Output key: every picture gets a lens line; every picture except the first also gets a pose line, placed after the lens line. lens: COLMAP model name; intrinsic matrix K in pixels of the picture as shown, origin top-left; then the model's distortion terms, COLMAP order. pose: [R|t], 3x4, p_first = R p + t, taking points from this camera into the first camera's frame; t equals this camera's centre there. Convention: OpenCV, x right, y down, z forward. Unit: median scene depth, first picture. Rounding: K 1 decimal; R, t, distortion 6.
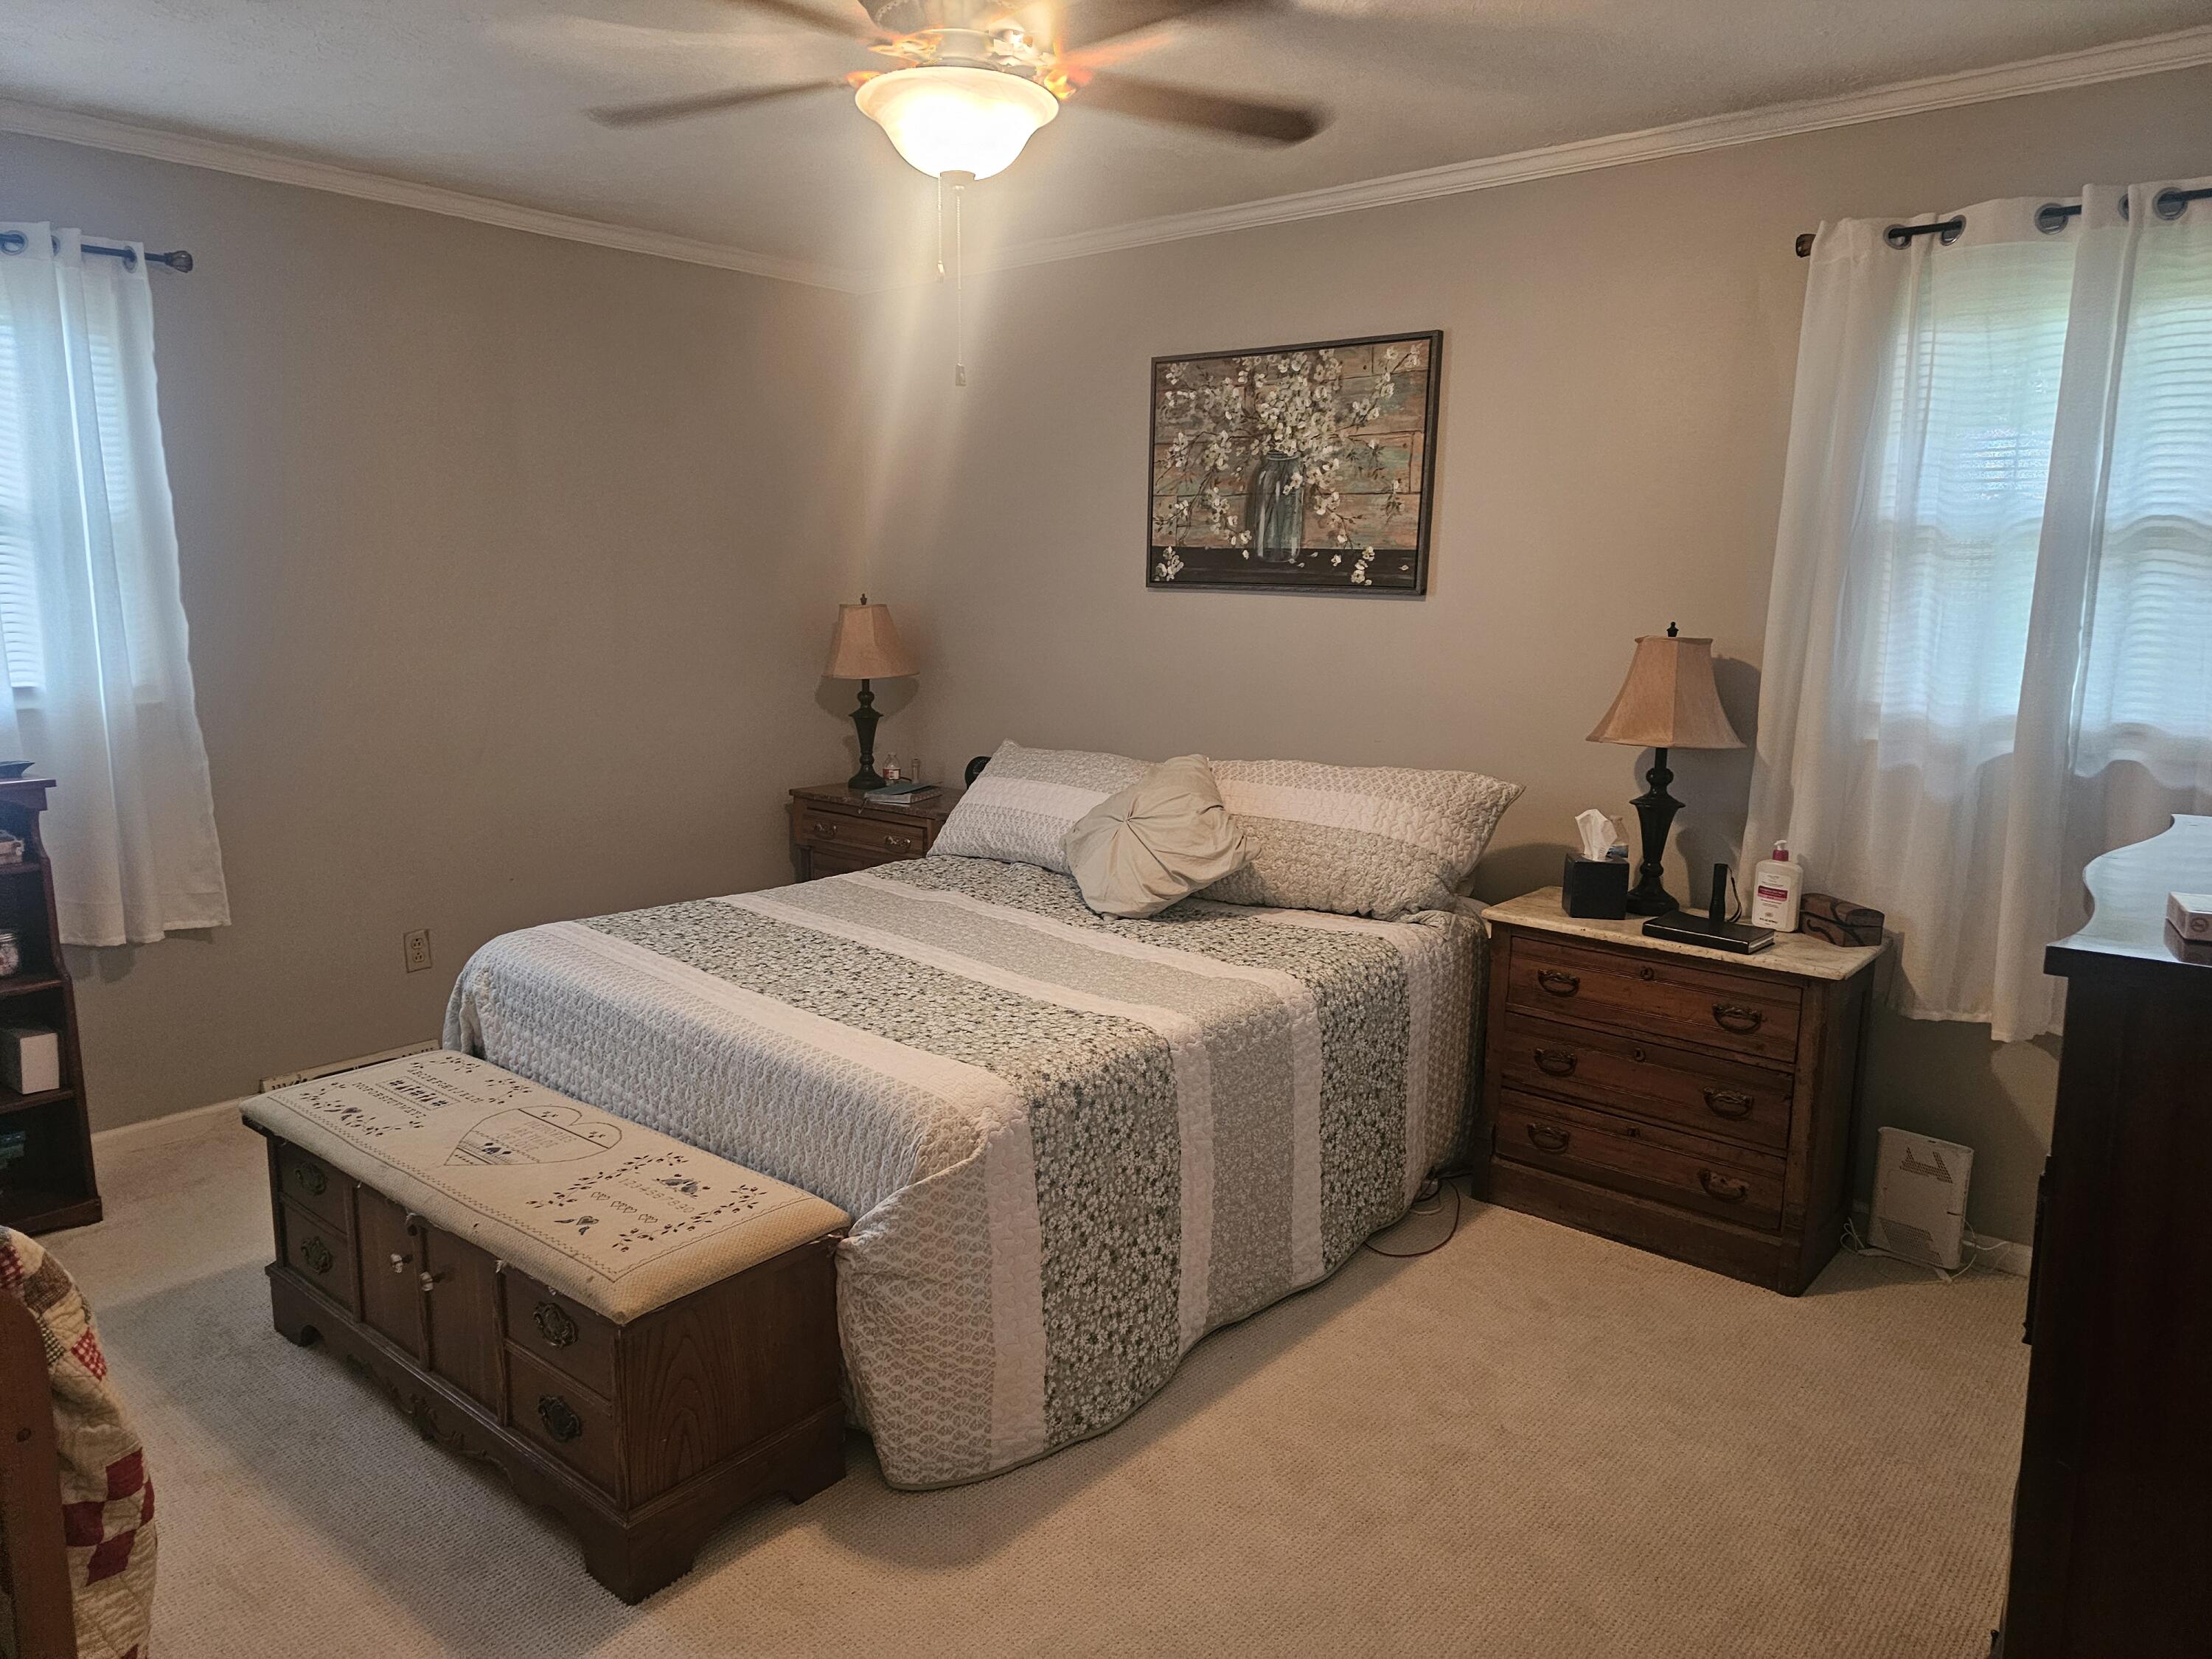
lens RADIAL K [[1473.2, 0, 1109.7], [0, 1473.2, 822.8], [0, 0, 1]] dist [0.006453, -0.005116]
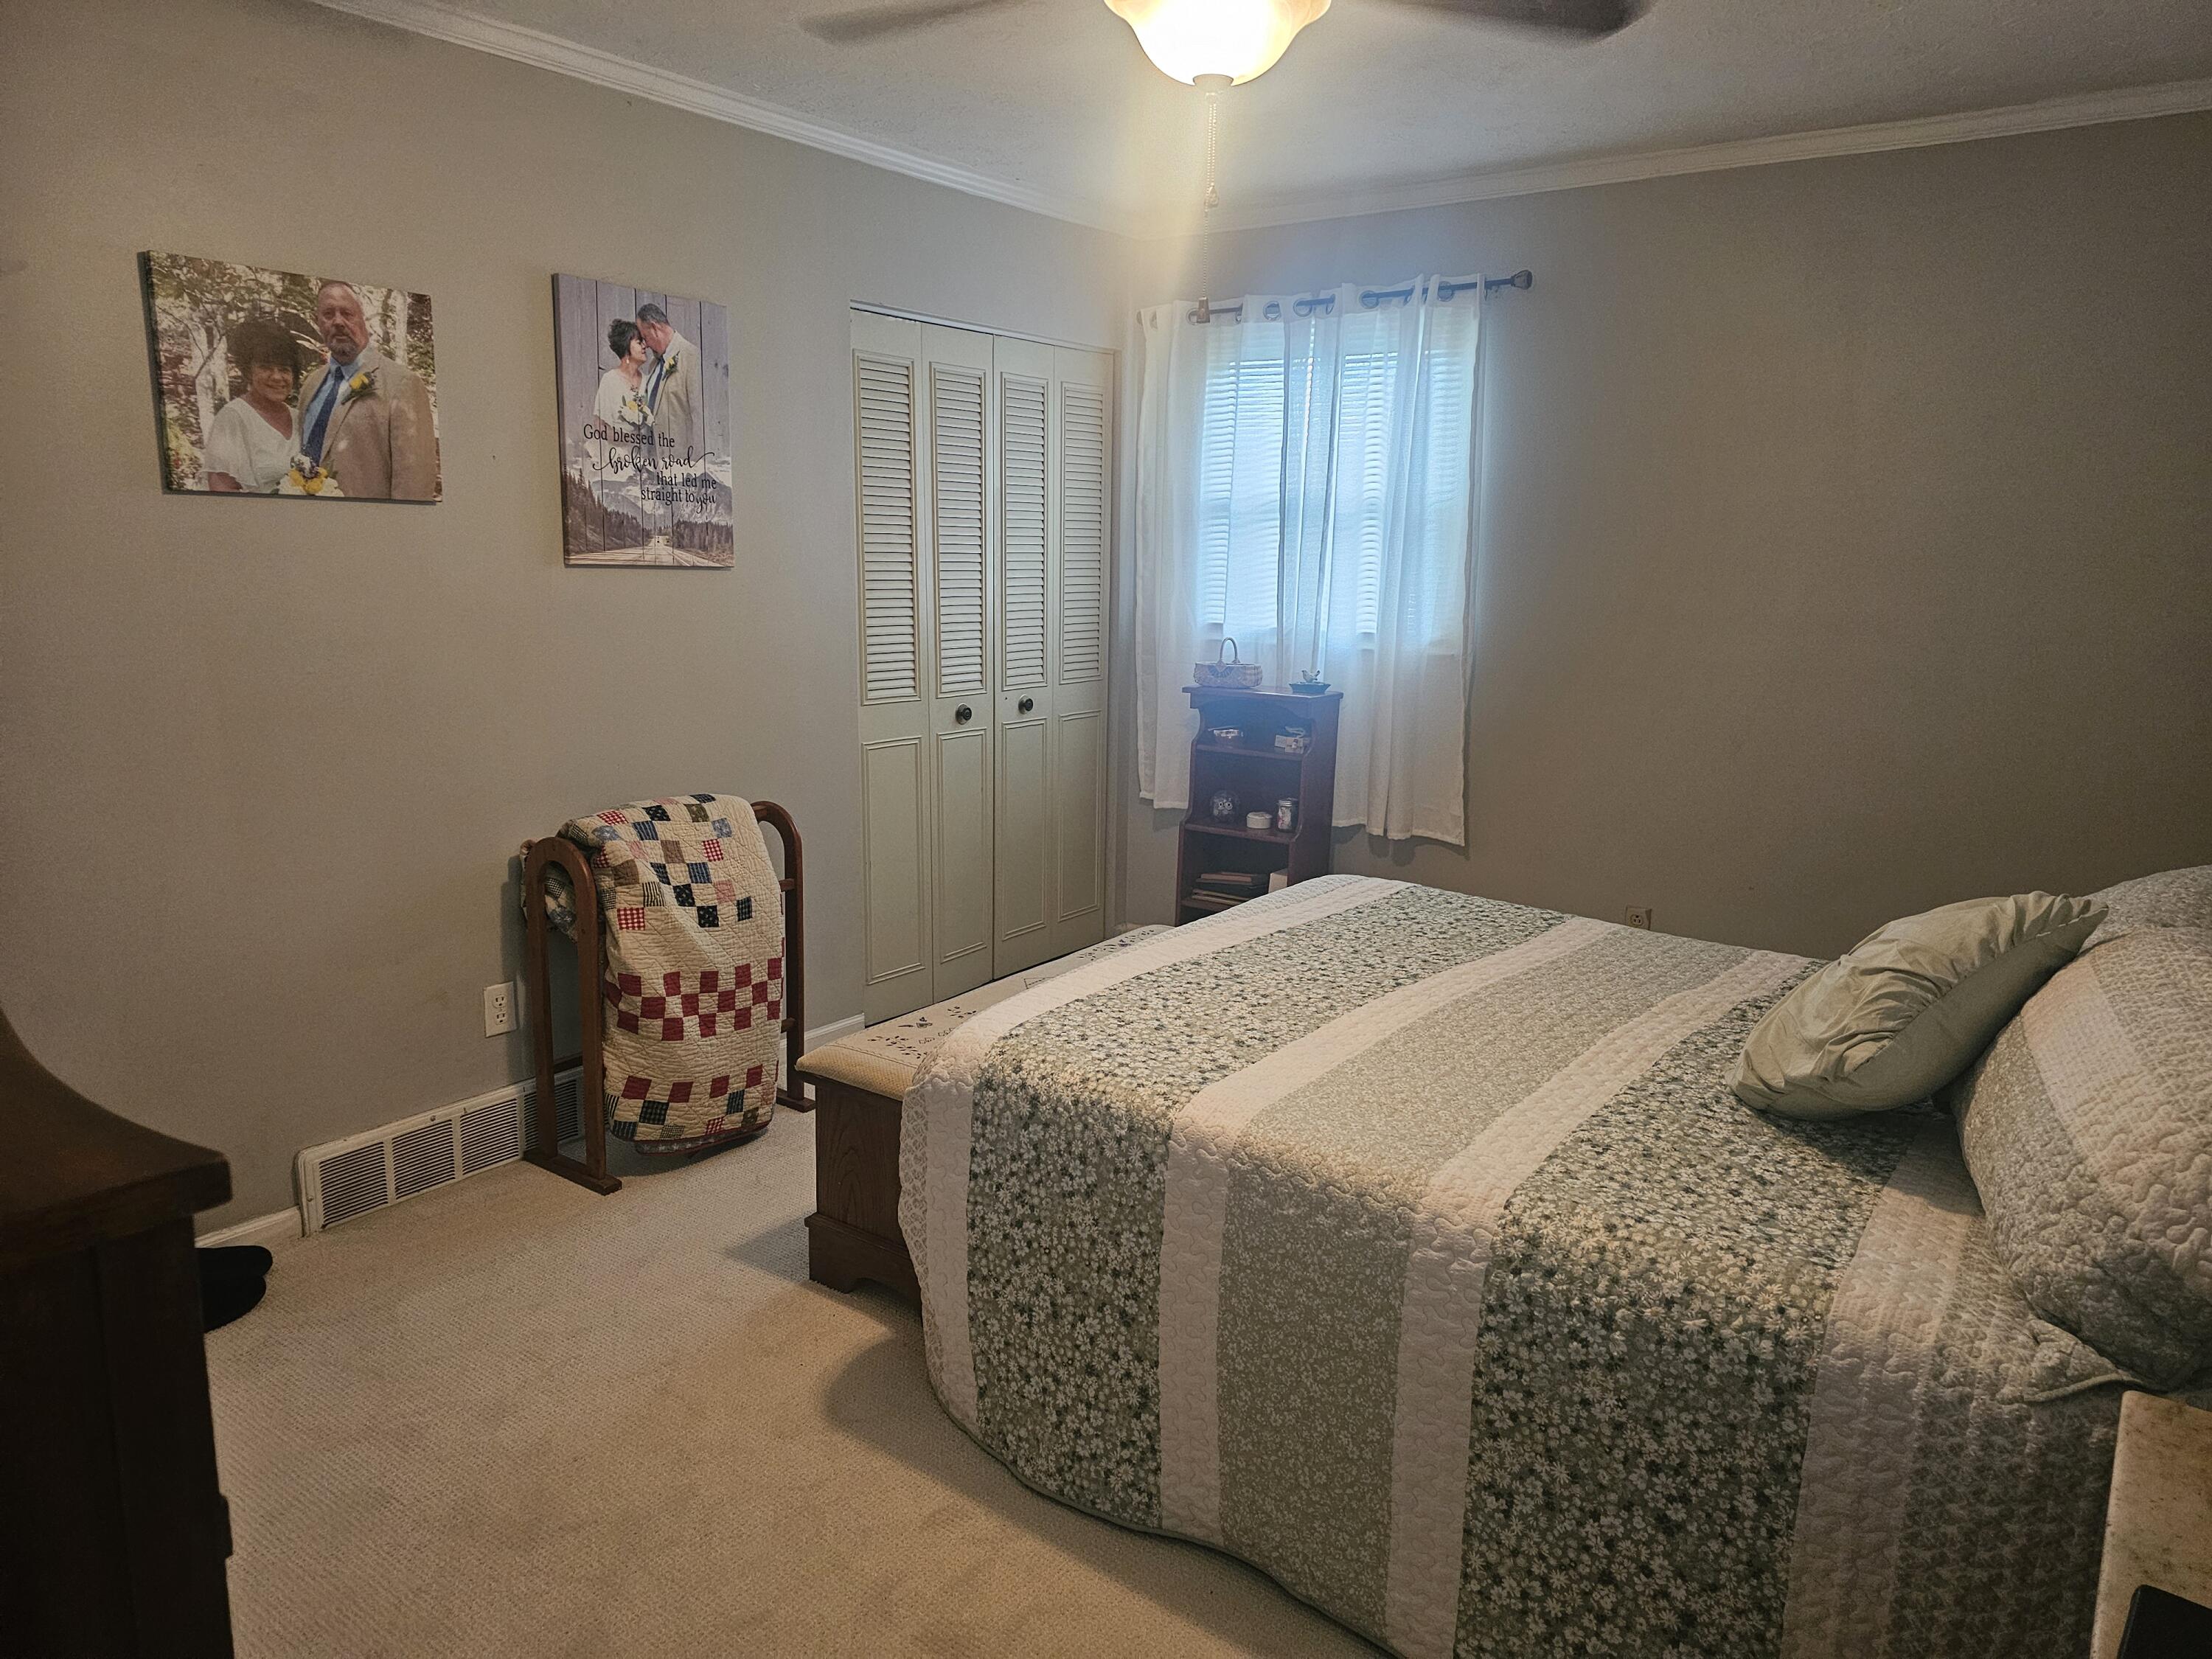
lens RADIAL K [[1473.2, 0, 1108.7], [0, 1473.2, 835.7], [0, 0, 1]] dist [0.006453, -0.005116]
pose [[0.058185, 0.192769, -0.979518, 0.797333], [-0.188420, 0.965666, 0.178850, -0.140636], [0.980363, 0.174154, 0.092508, 0.883398]]
